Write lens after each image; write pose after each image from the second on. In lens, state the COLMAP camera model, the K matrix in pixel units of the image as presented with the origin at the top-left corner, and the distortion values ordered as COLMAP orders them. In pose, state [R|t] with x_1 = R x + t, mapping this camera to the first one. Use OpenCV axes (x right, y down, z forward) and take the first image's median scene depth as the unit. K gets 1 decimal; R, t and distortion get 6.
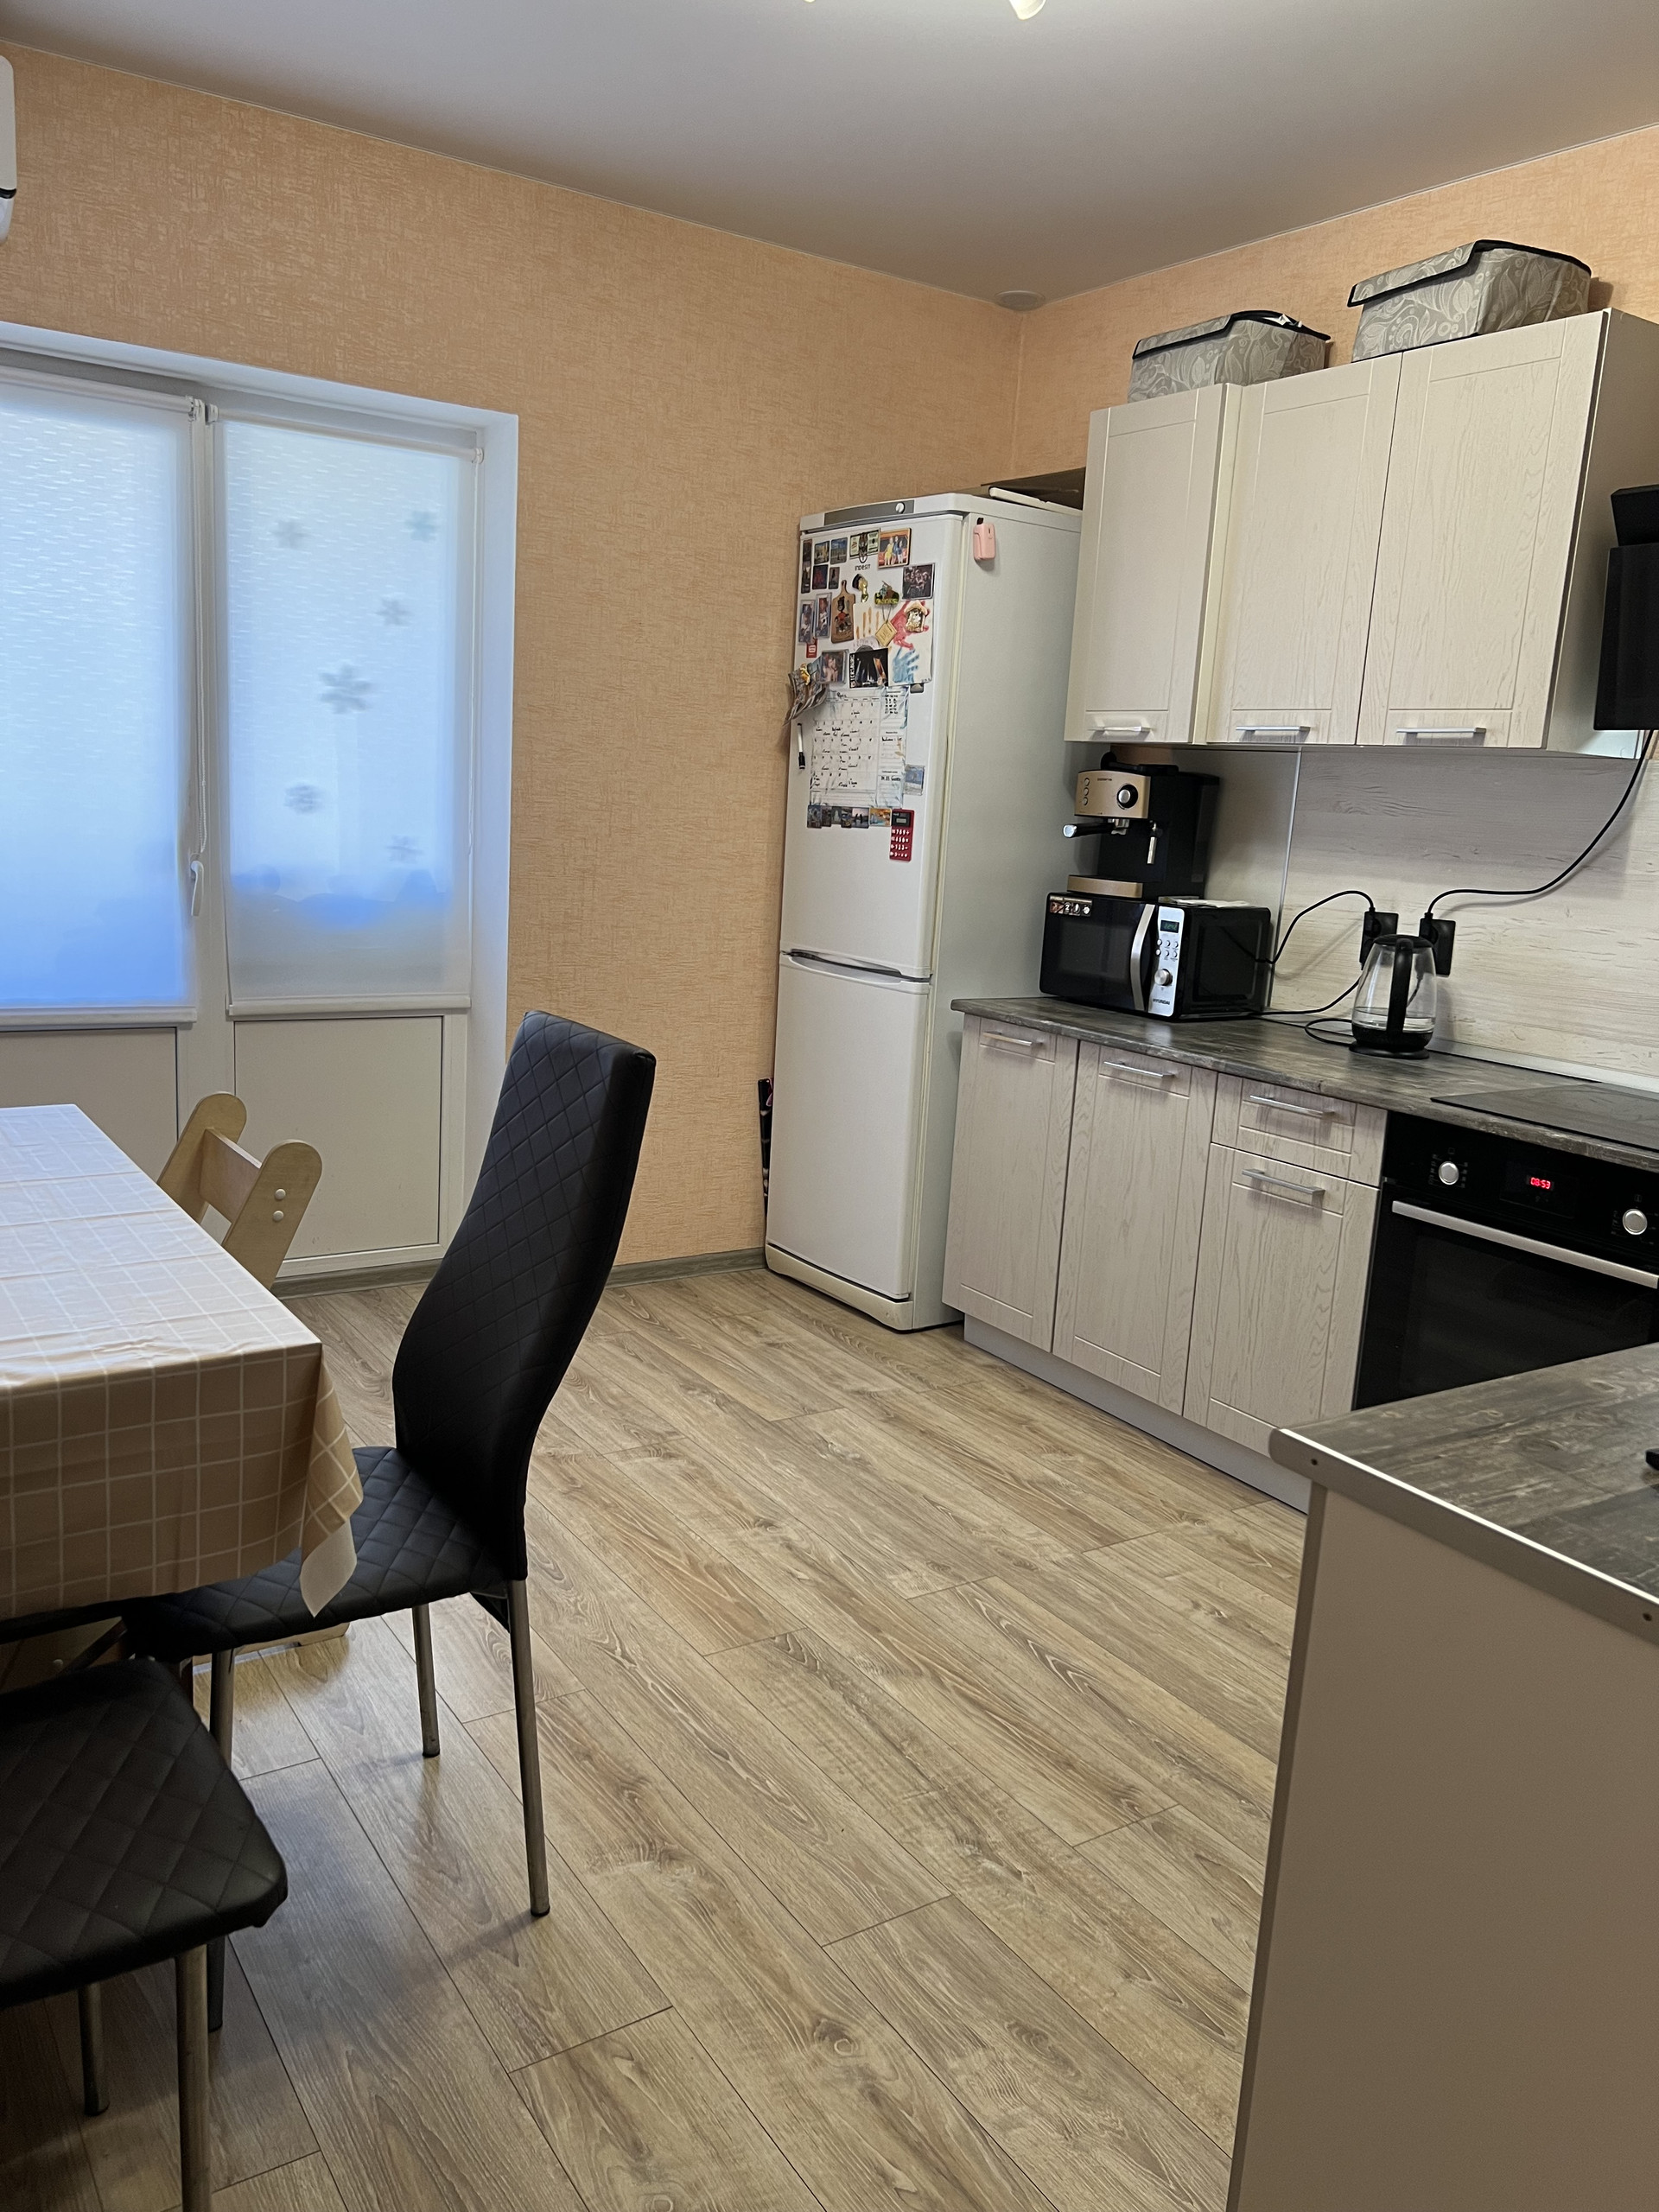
lens RADIAL K [[1660.9, 0, 835.2], [0, 1660.9, 1114.0], [0, 0, 1]] dist [0.008314, -0.016310]
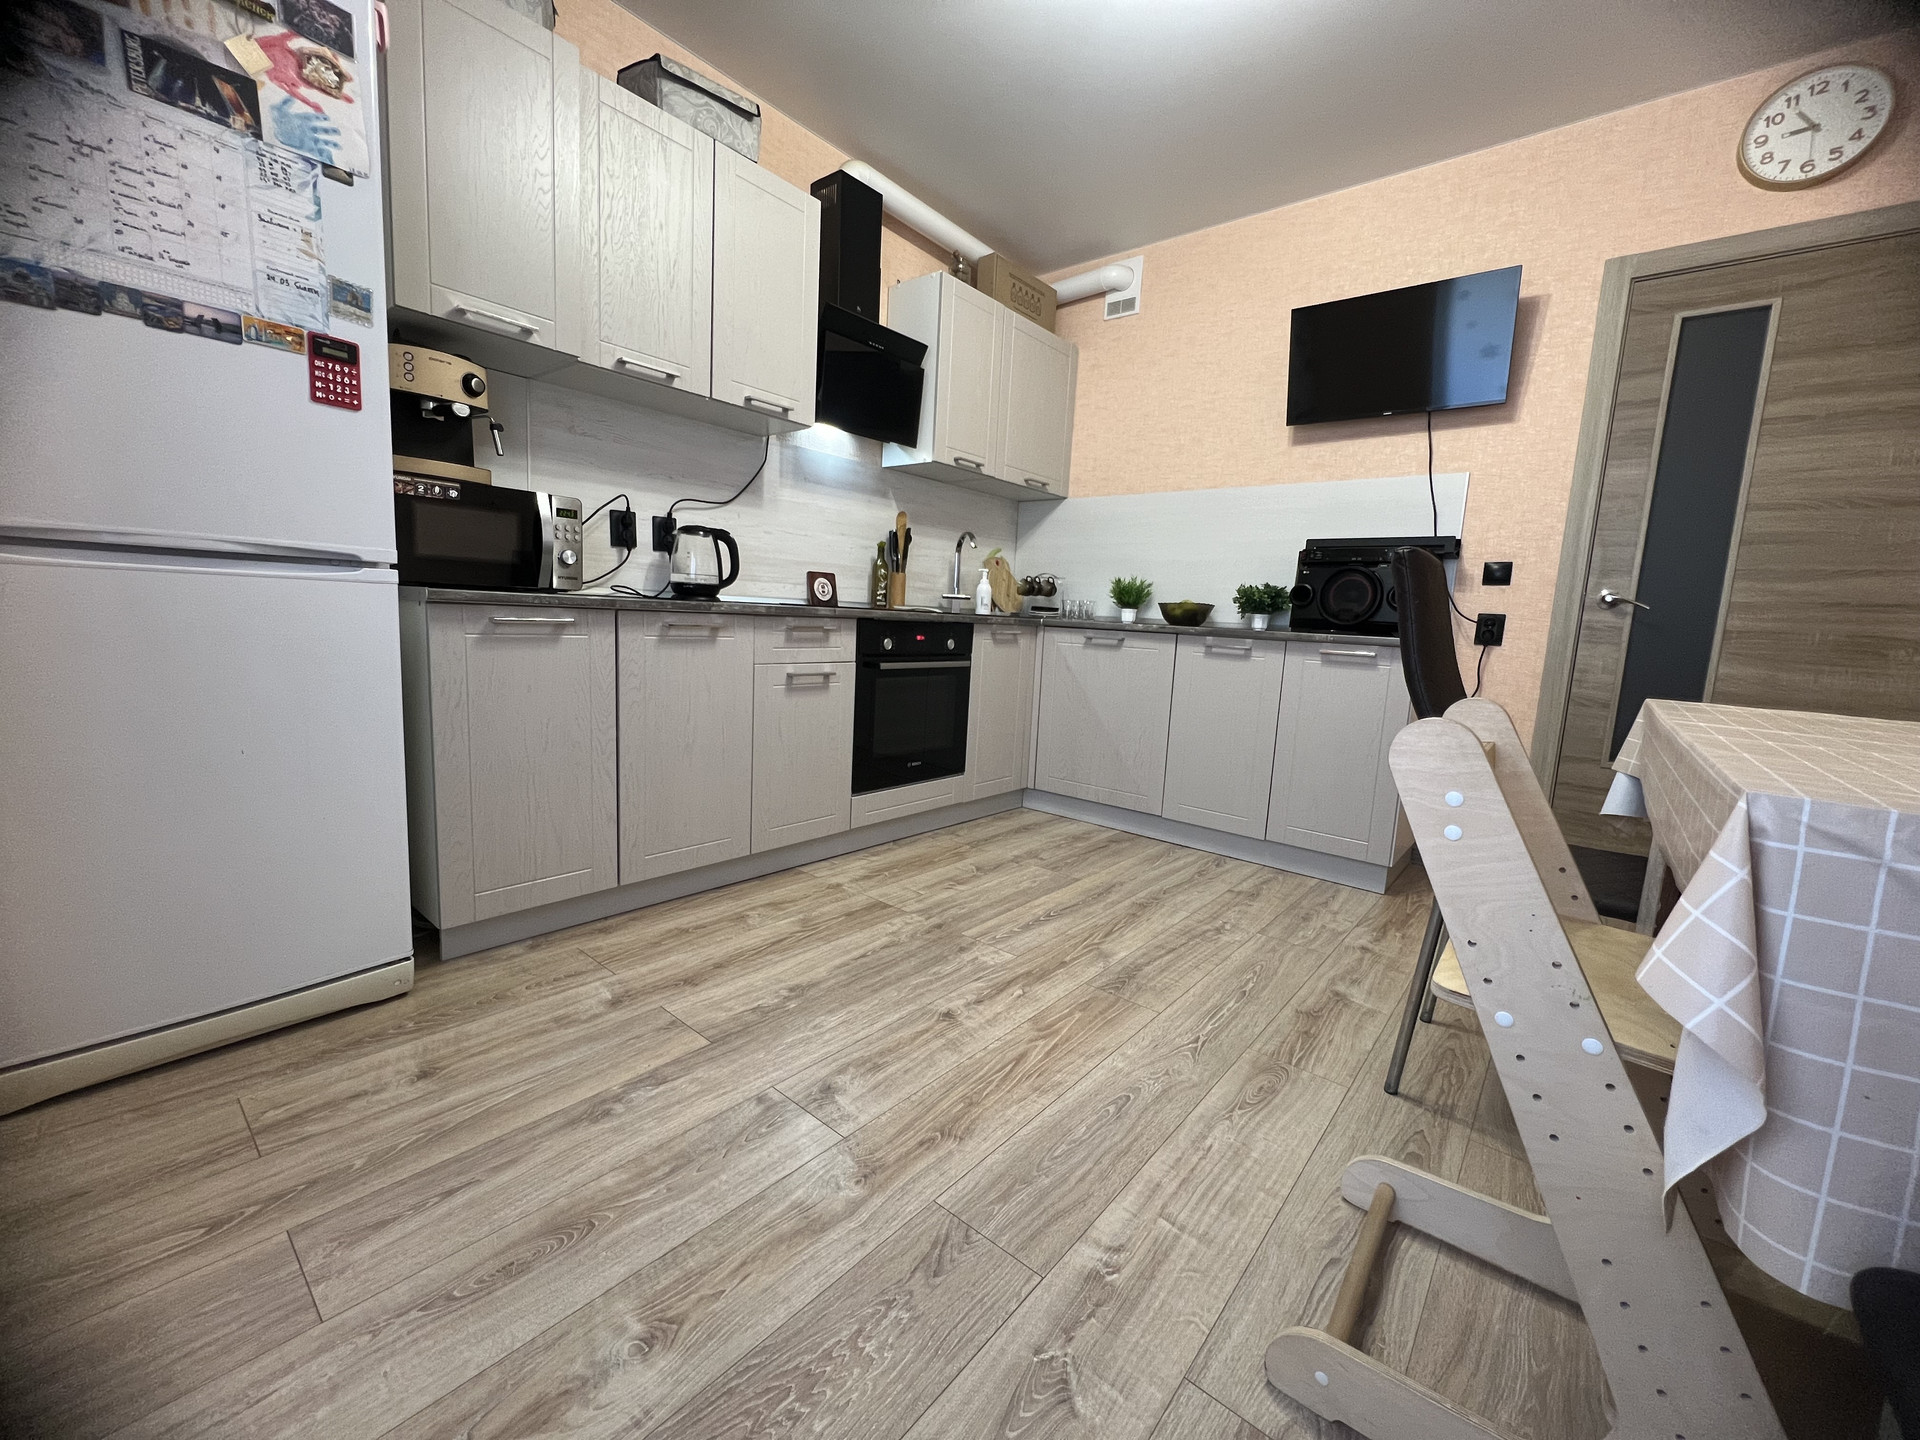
lens RADIAL K [[765.0, 0, 960.6], [0, 765.0, 707.3], [0, 0, 1]] dist [-0.001634, 0.000351]
pose [[-0.284902, -0.188786, 0.939782, -0.445743], [0.119071, 0.965850, 0.230120, -0.075756], [-0.951132, 0.177463, -0.252694, 0.950827]]
